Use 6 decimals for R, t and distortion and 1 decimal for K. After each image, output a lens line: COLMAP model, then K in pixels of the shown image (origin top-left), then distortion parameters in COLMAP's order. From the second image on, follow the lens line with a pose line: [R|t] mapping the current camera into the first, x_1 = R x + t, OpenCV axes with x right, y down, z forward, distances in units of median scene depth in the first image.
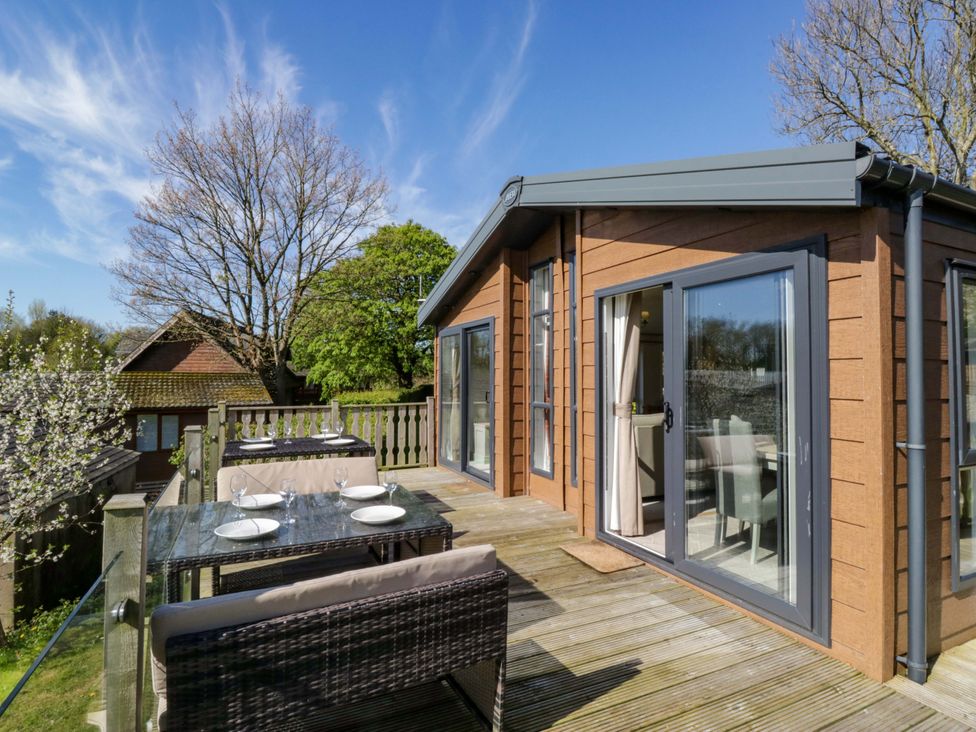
lens RADIAL K [[510.5, 0, 485.9], [0, 510.5, 362.3], [0, 0, 1]] dist [-0.002167, -0.010211]
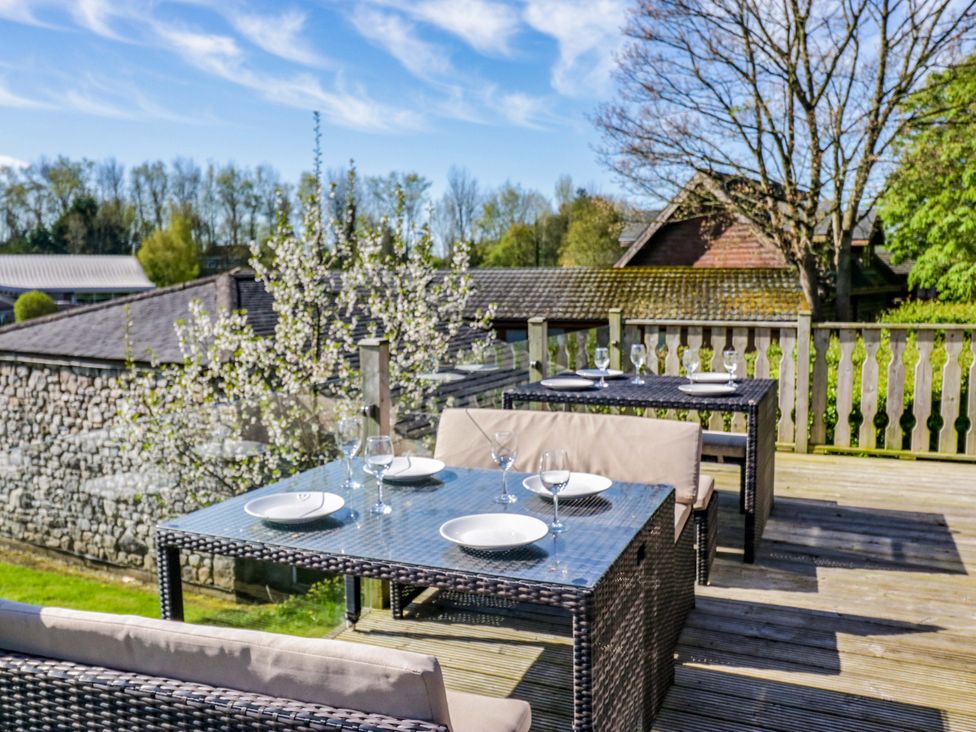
lens RADIAL K [[863.3, 0, 475.1], [0, 863.3, 367.5], [0, 0, 1]] dist [0.002095, 0.003242]
pose [[0.673671, 0.075265, -0.735188, 0.100757], [0.023726, 0.992085, 0.123305, 0.008921], [0.738650, -0.100510, 0.666554, 0.115384]]
